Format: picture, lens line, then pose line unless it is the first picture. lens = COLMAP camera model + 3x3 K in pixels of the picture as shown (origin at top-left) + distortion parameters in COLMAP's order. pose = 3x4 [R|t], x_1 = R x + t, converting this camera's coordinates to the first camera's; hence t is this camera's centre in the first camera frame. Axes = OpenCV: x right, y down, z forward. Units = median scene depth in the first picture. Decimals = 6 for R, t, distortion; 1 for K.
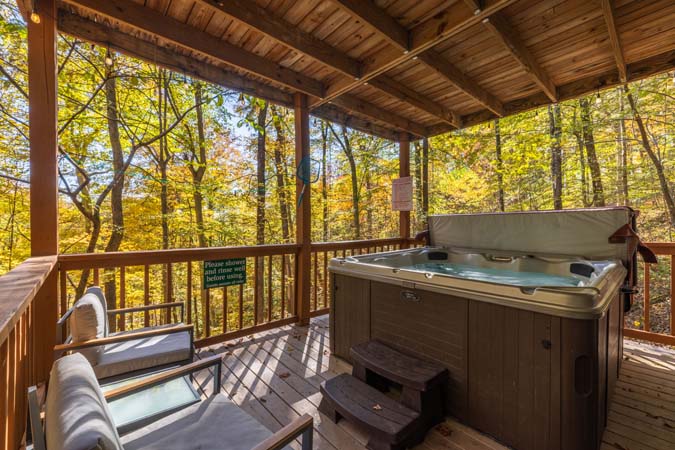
lens RADIAL K [[281.1, 0, 337.1], [0, 281.1, 226.5], [0, 0, 1]] dist [-0.002119, -0.000651]
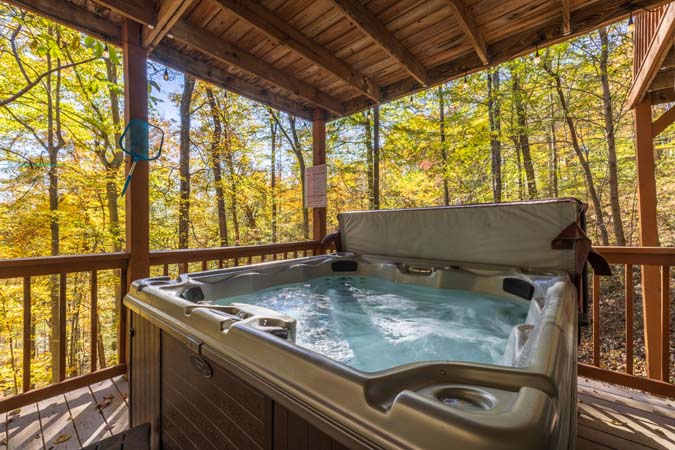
lens RADIAL K [[281.1, 0, 338.5], [0, 281.1, 226.5], [0, 0, 1]] dist [-0.002119, -0.000651]
pose [[0.989436, -0.000664, 0.144972, 0.249325], [0.001423, 0.999986, -0.005135, 0.003860], [-0.144966, 0.005287, 0.989422, 0.282618]]
